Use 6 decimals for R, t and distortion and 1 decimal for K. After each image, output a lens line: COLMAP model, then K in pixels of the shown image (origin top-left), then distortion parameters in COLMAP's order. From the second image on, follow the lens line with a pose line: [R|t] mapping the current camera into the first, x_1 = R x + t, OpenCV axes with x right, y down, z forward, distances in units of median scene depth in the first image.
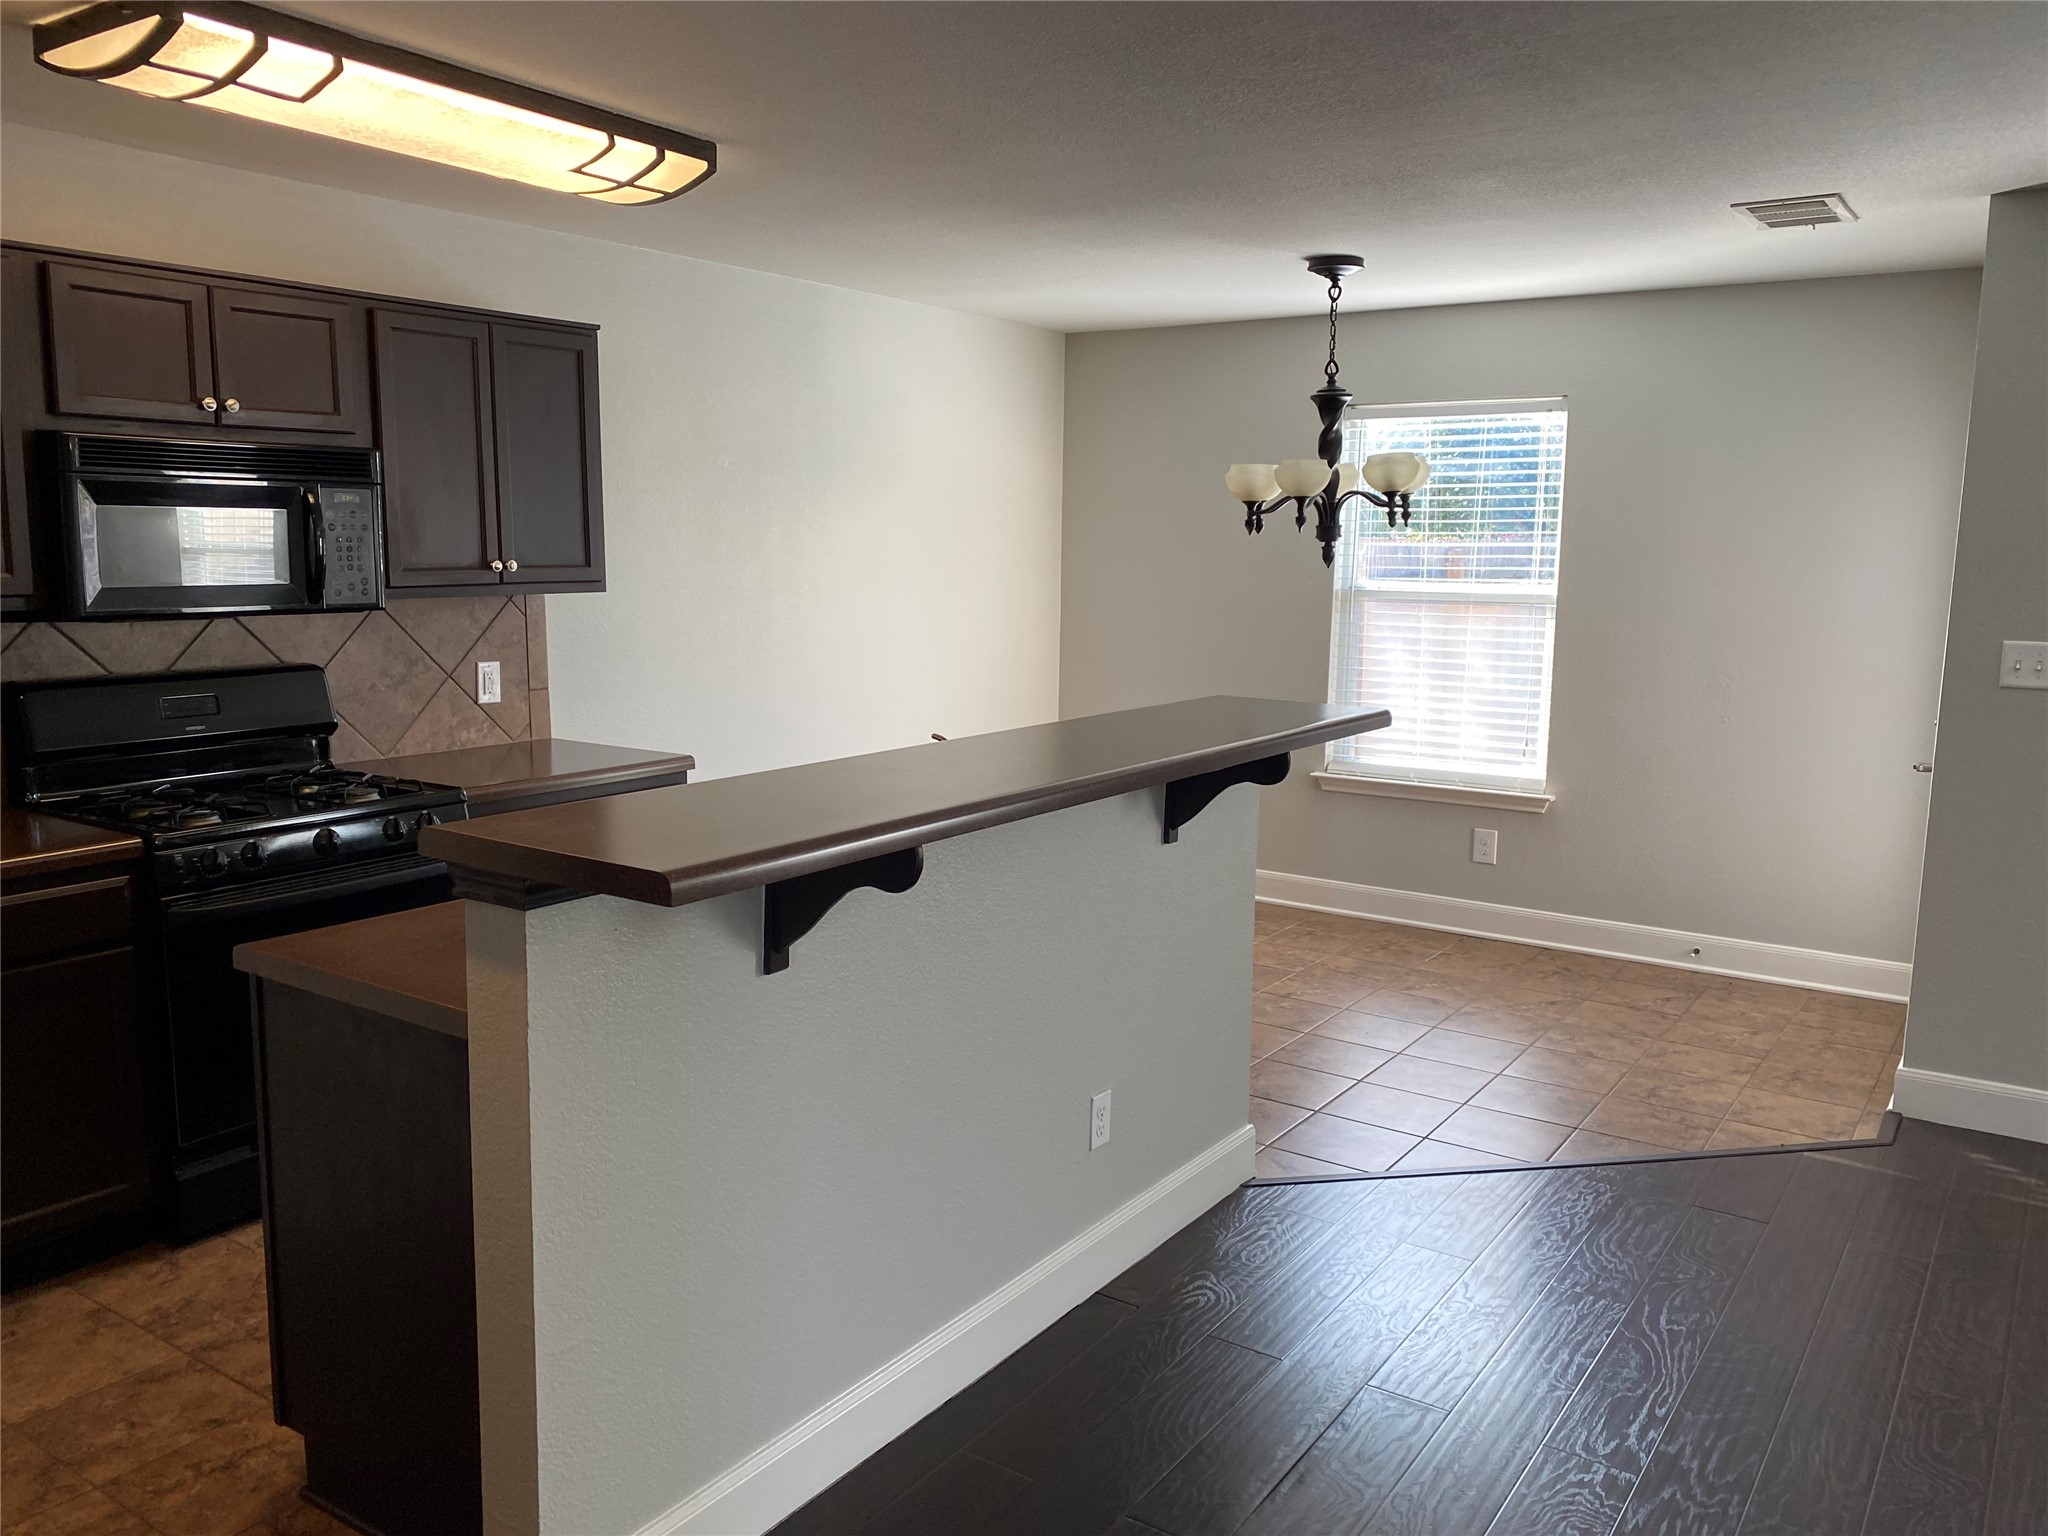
lens RADIAL K [[1560.5, 0, 1022.4], [0, 1560.5, 761.9], [0, 0, 1]] dist [0.000534, -0.003616]
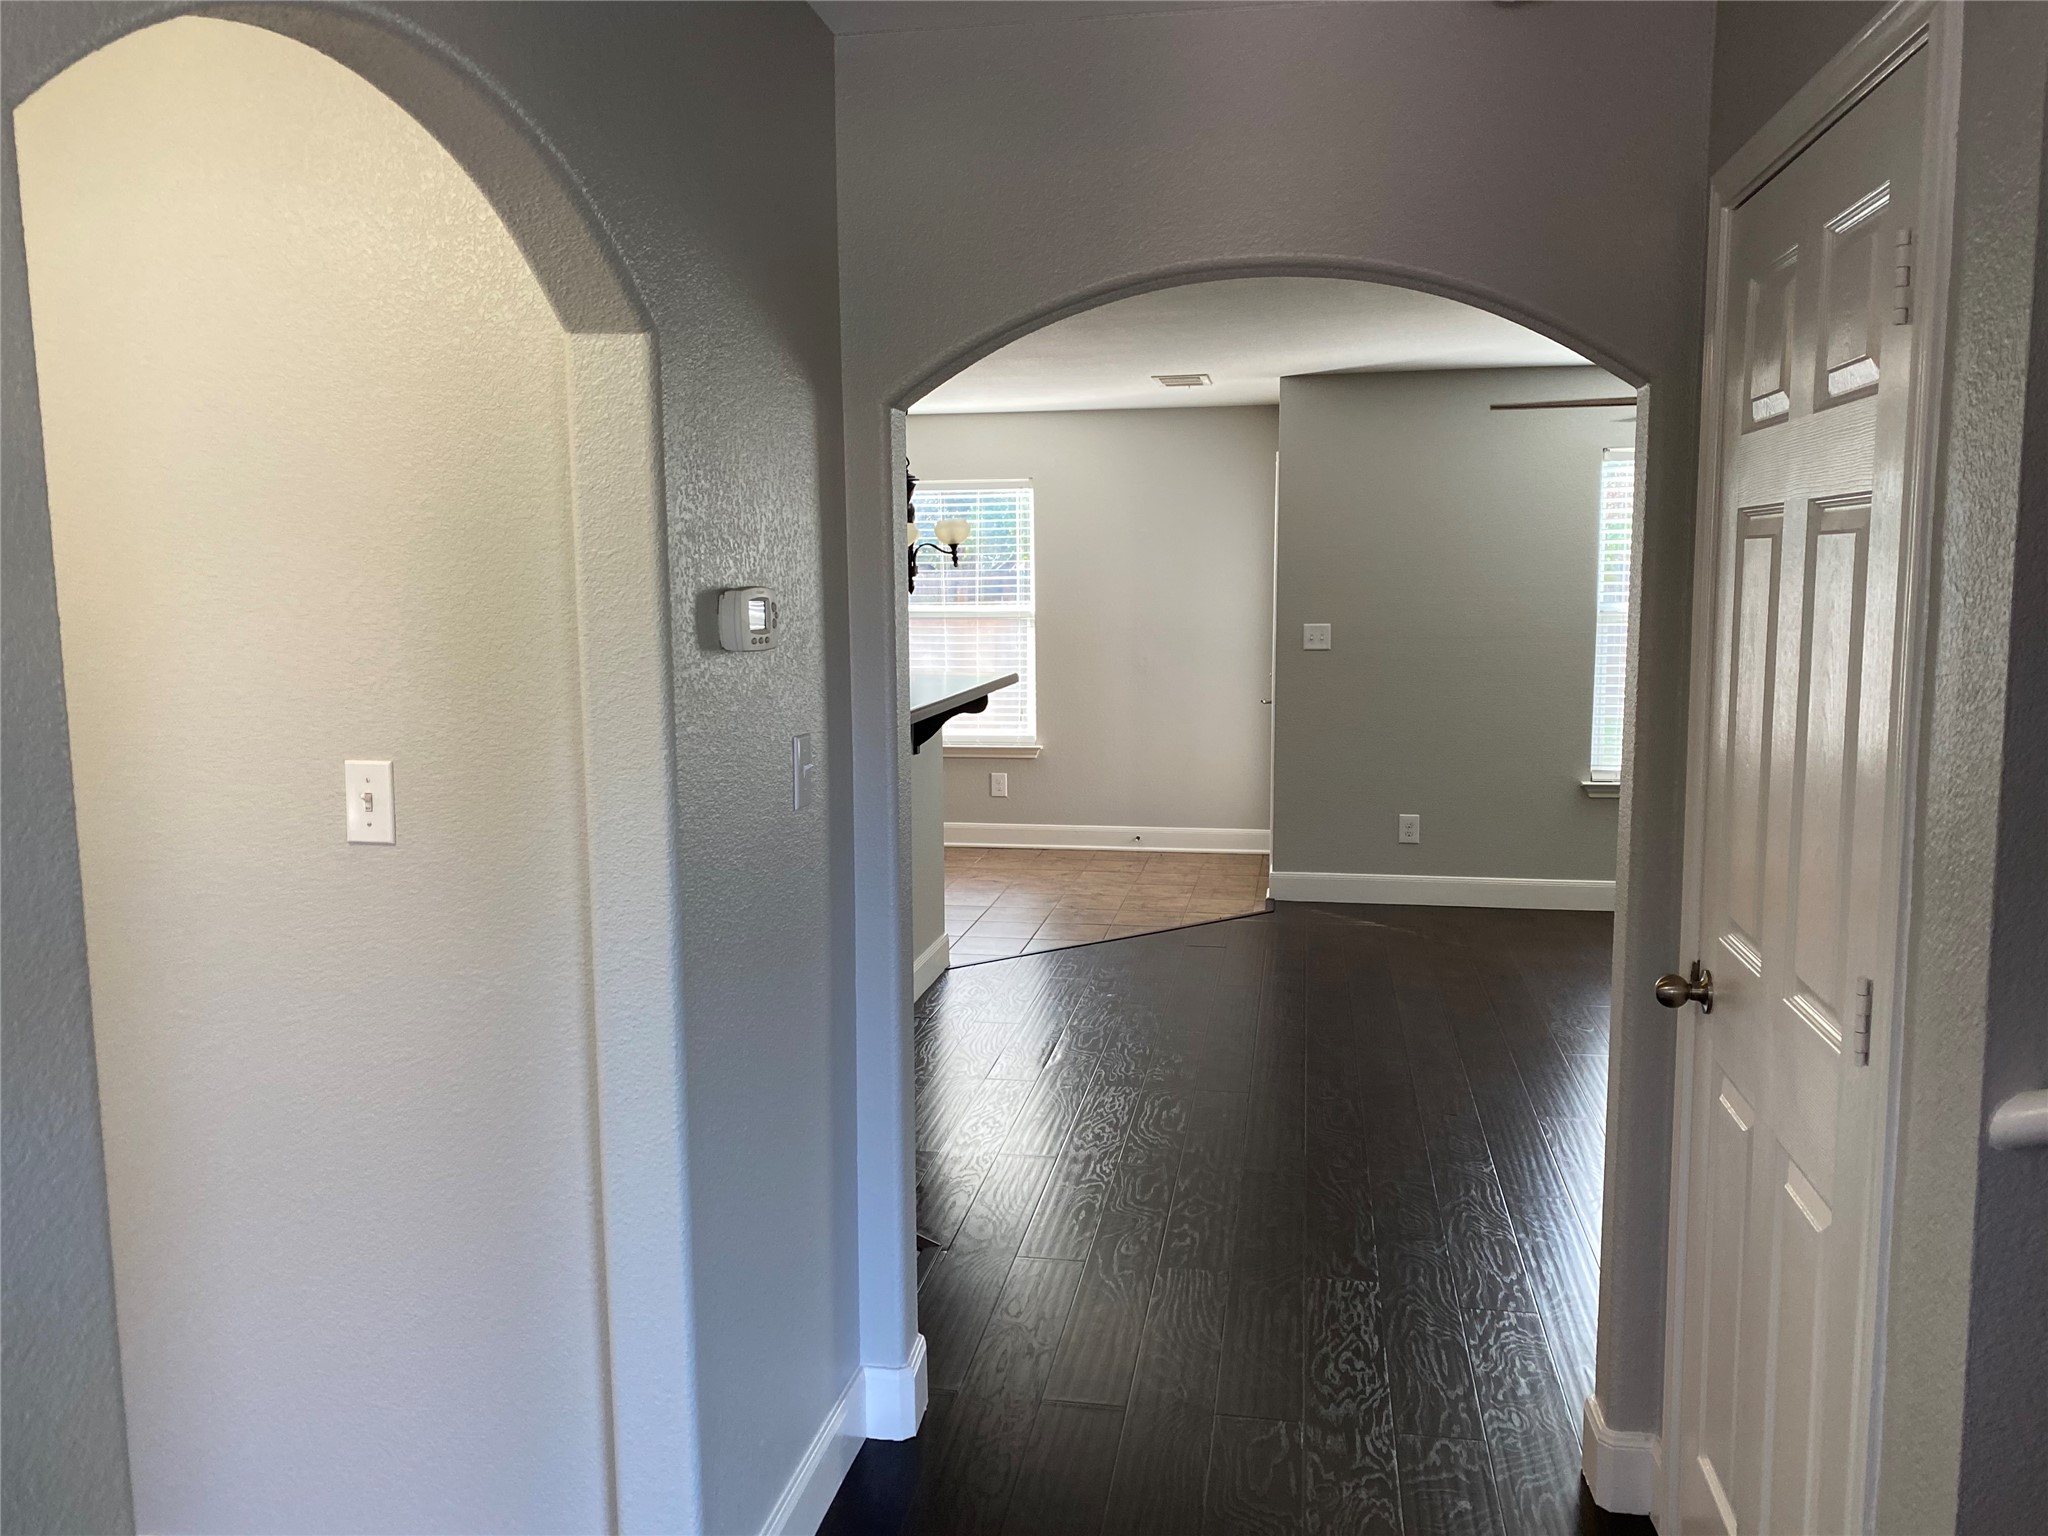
lens RADIAL K [[1557.9, 0, 1032.7], [0, 1557.9, 773.7], [0, 0, 1]] dist [0.036320, -0.029441]
pose [[0.907122, -0.072013, 0.414662, -0.324661], [0.079712, 0.996817, -0.001267, 0.056341], [-0.413251, 0.034203, 0.909975, -0.394146]]
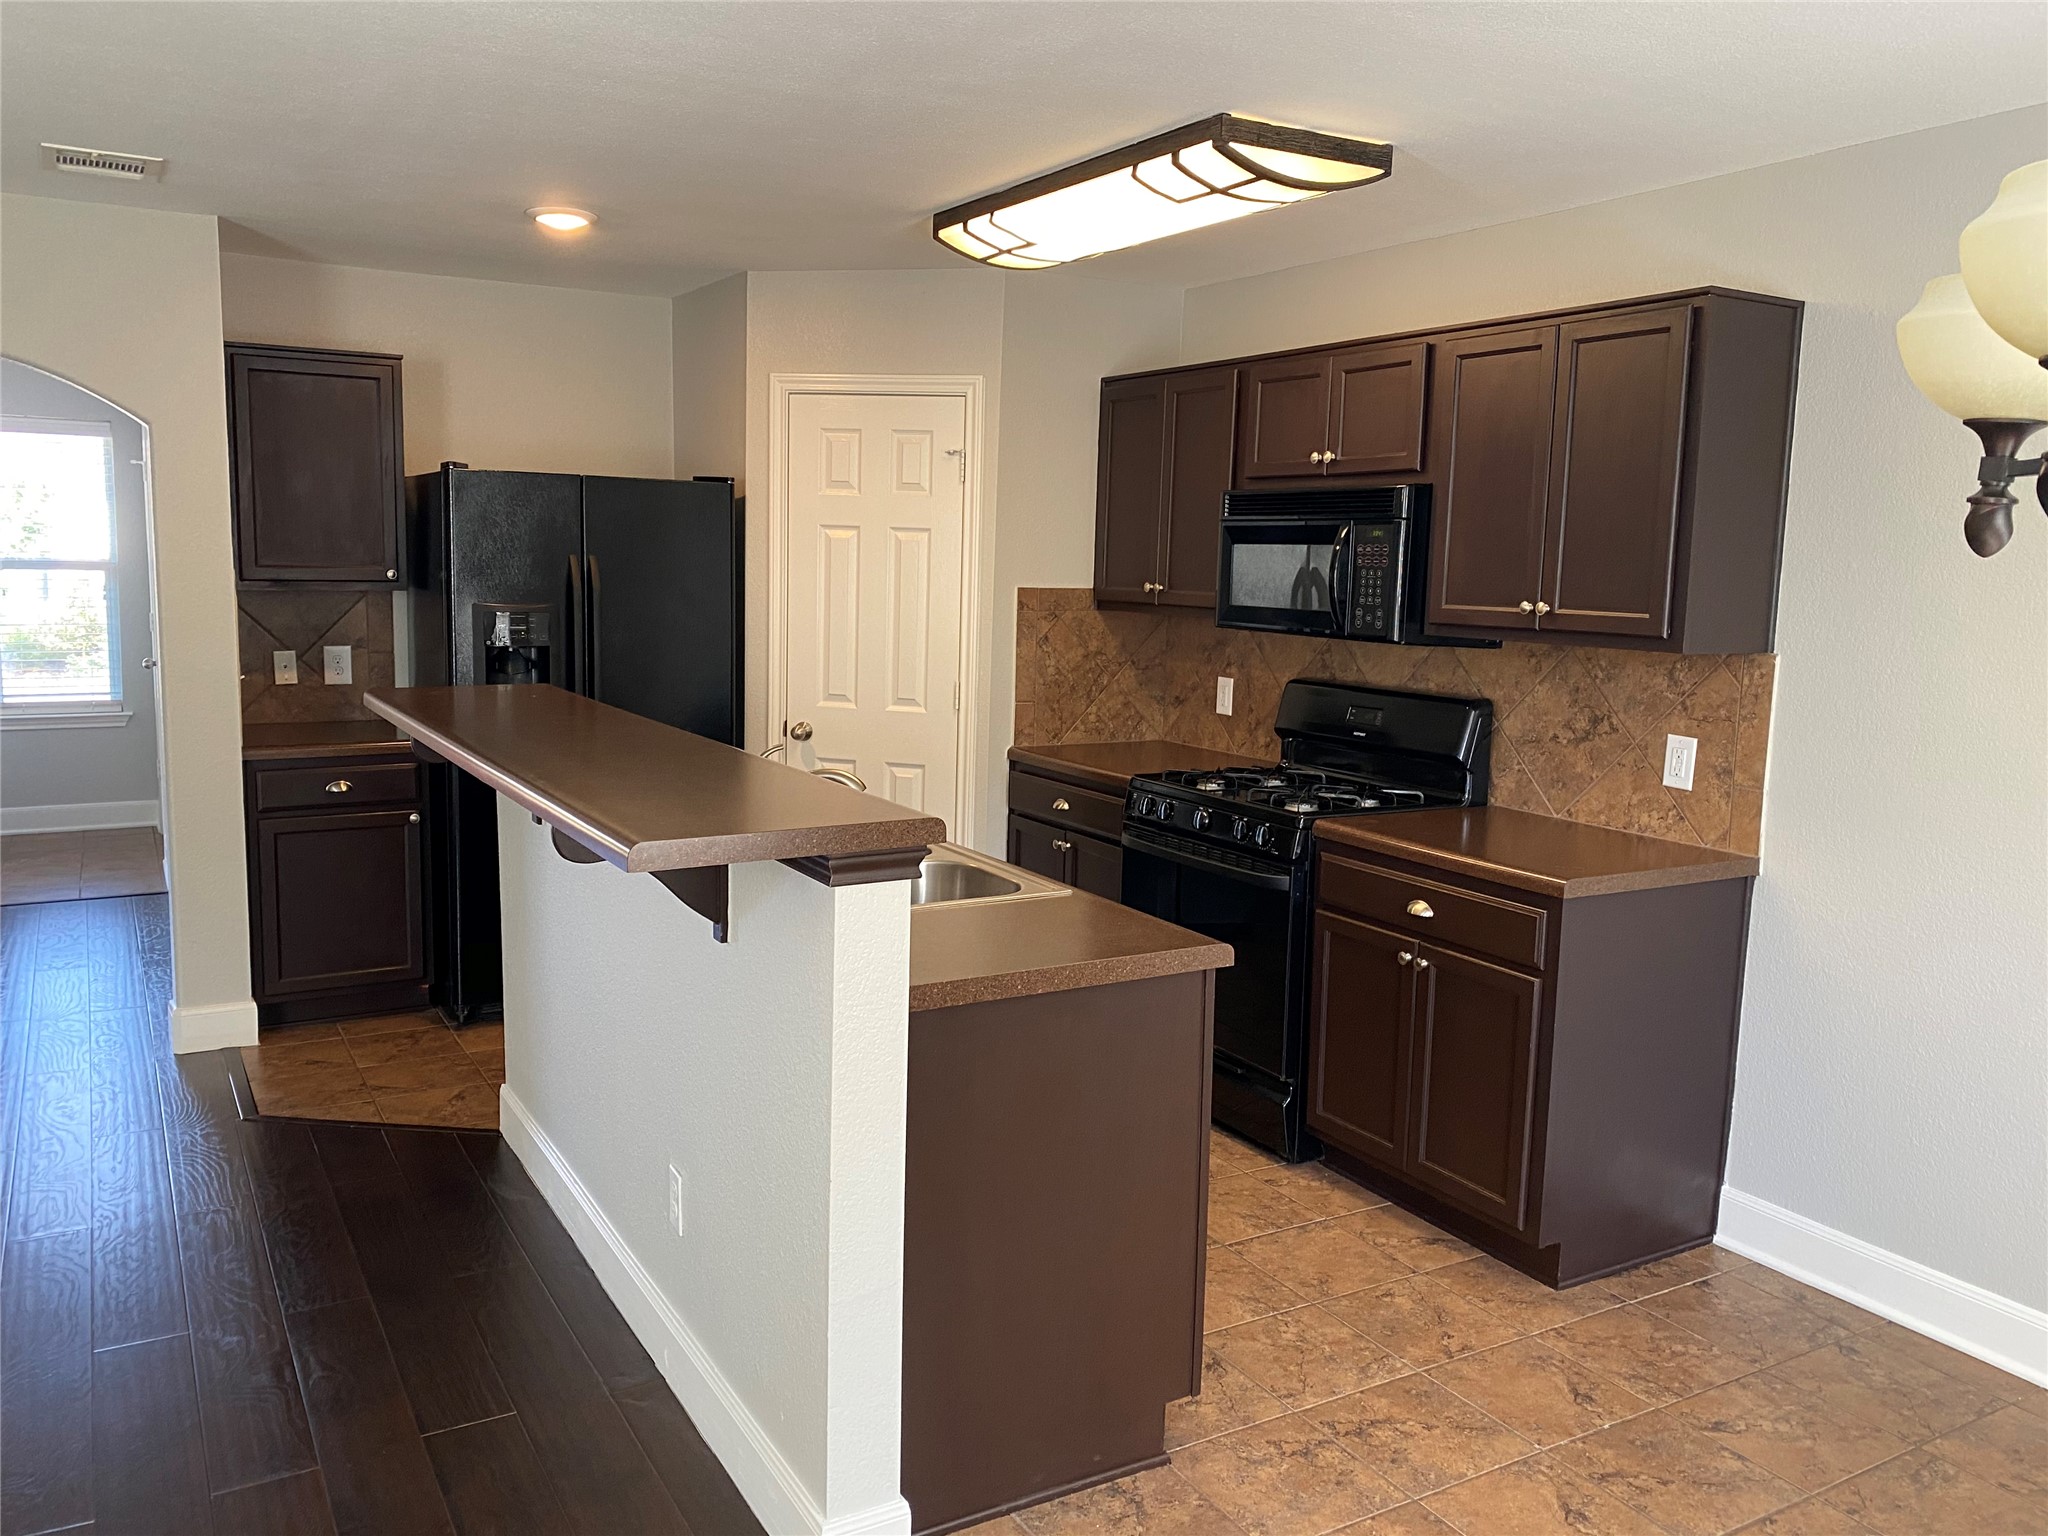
lens RADIAL K [[1557.9, 0, 1032.7], [0, 1557.9, 773.7], [0, 0, 1]] dist [0.036320, -0.029441]
pose [[-0.432307, 0.098369, -0.896345, 0.453908], [-0.165523, 0.968485, 0.186118, -0.122747], [0.886404, 0.228826, -0.402401, 0.911167]]
